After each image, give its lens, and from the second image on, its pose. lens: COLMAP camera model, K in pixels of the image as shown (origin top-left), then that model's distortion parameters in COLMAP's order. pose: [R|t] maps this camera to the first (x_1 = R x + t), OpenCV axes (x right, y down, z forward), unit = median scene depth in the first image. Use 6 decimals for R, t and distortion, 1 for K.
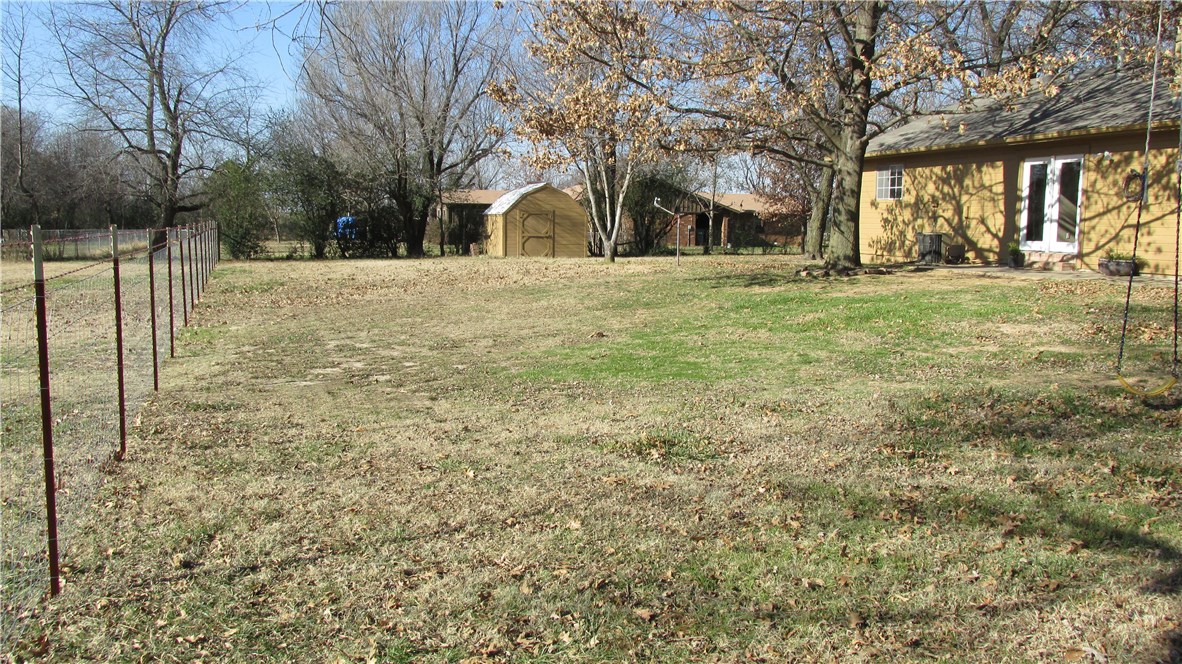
lens RADIAL K [[984.4, 0, 589.7], [0, 984.4, 332.4], [0, 0, 1]] dist [-0.002256, 0.010930]
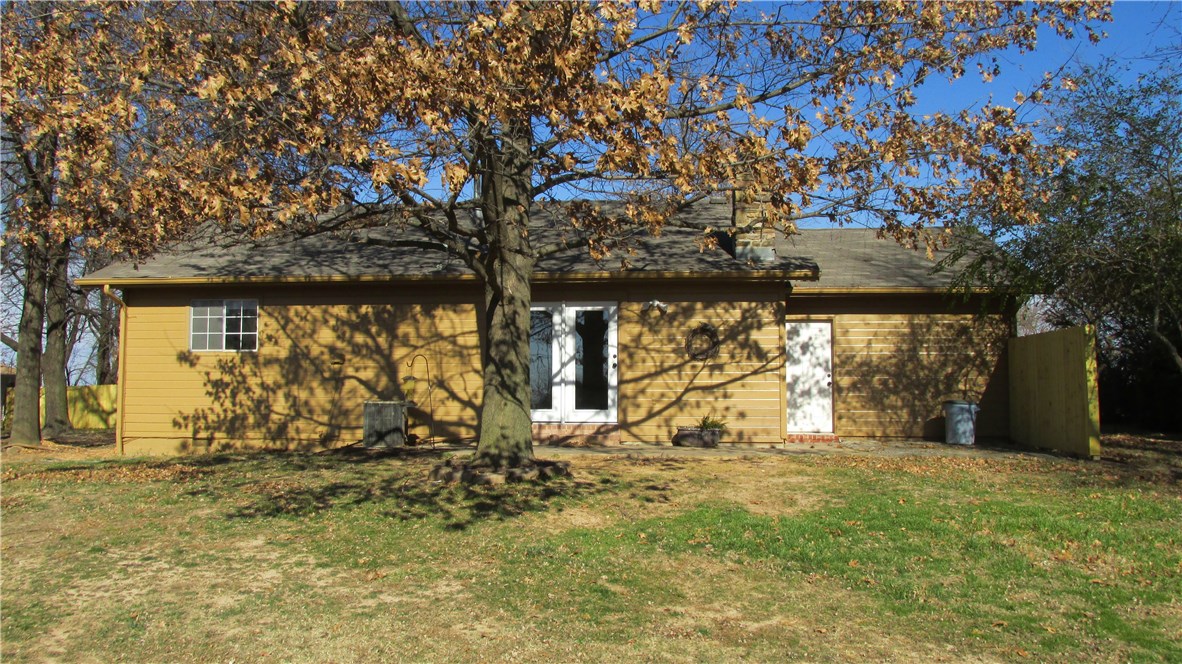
lens RADIAL K [[984.4, 0, 591.1], [0, 984.4, 333.2], [0, 0, 1]] dist [-0.002256, 0.010930]
pose [[0.385395, 0.045657, 0.921622, -0.248145], [0.108307, 0.989633, -0.094317, -0.075668], [-0.916374, 0.136167, 0.376454, 0.674734]]
